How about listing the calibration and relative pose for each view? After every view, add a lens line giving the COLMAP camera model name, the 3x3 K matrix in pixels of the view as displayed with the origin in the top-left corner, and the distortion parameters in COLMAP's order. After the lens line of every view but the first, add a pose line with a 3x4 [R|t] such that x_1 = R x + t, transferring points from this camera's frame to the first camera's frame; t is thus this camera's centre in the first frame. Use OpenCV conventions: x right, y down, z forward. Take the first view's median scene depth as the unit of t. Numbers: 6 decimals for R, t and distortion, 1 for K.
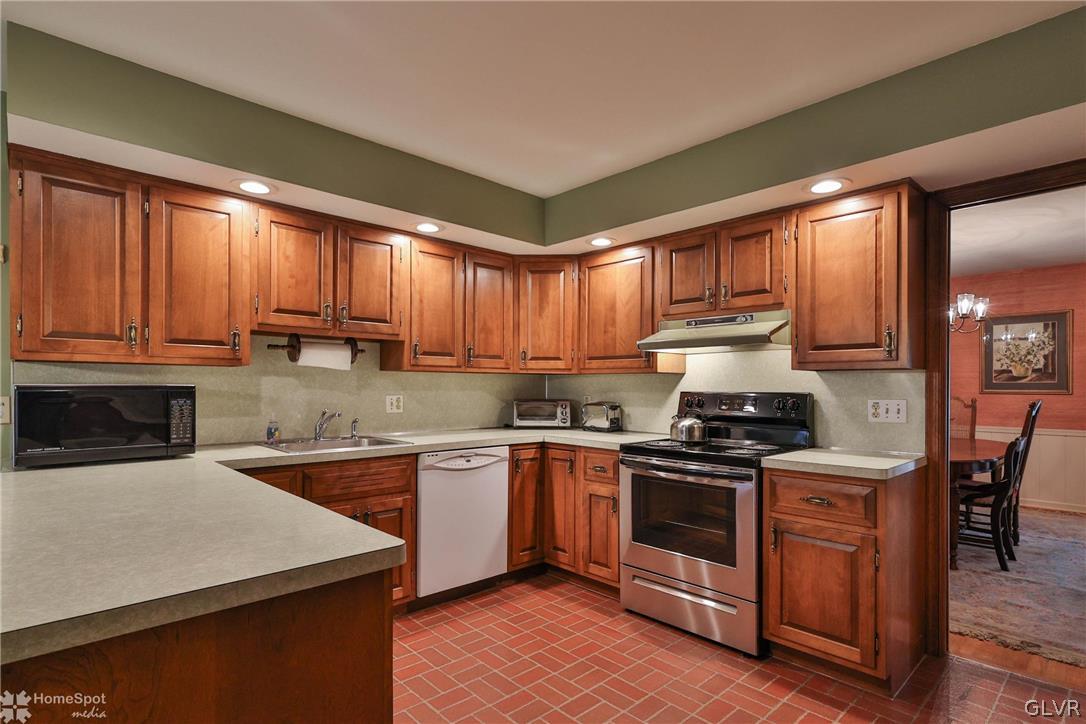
lens RADIAL K [[549.9, 0, 539.3], [0, 549.9, 384.9], [0, 0, 1]] dist [0.002249, 0.000225]
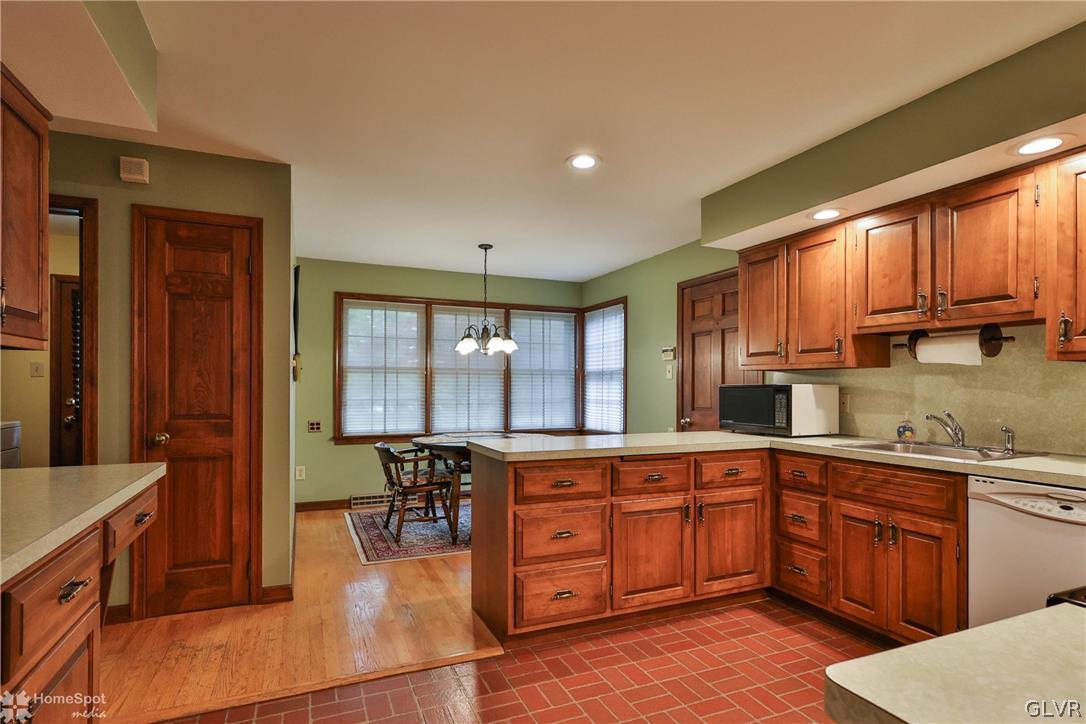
lens RADIAL K [[549.9, 0, 539.3], [0, 549.9, 384.9], [0, 0, 1]] dist [0.002249, 0.000225]
pose [[-0.337792, -0.007880, -0.941188, 0.646460], [-0.002784, 0.999969, -0.007373, 0.010252], [0.941217, 0.000130, -0.337803, 0.677022]]
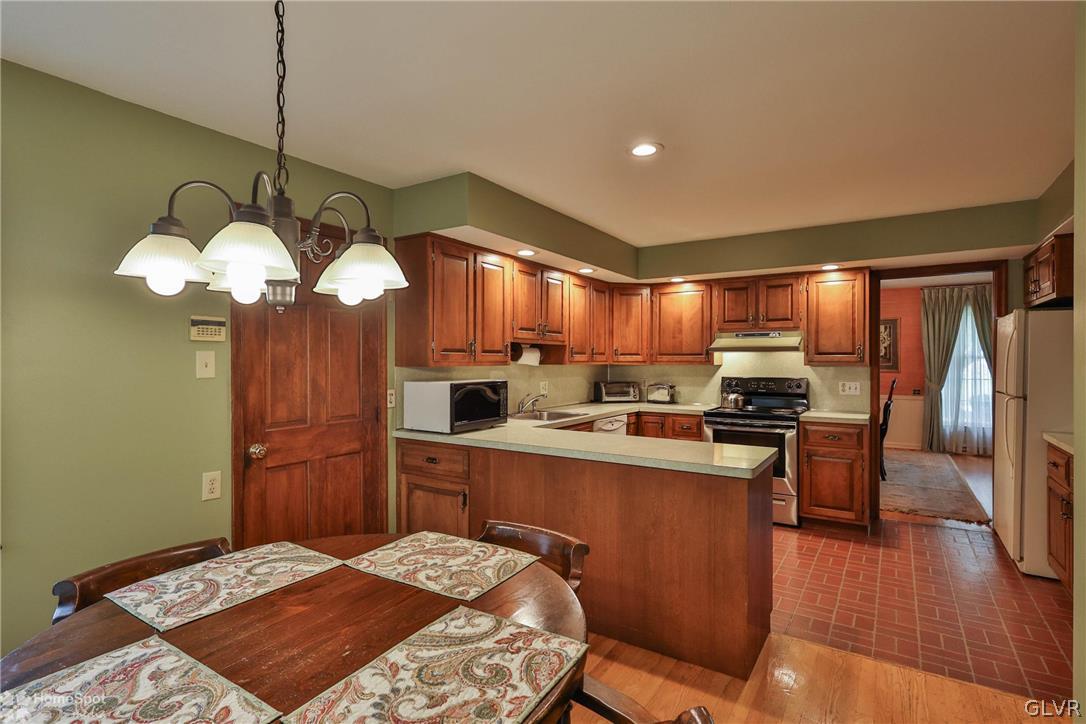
lens RADIAL K [[546.9, 0, 554.7], [0, 546.9, 359.5], [0, 0, 1]] dist [0.000101, 0.000033]
pose [[0.965308, -0.002700, 0.261101, -0.697305], [0.001771, 0.999991, 0.003793, -0.049994], [-0.261109, -0.003199, 0.965304, -0.432494]]
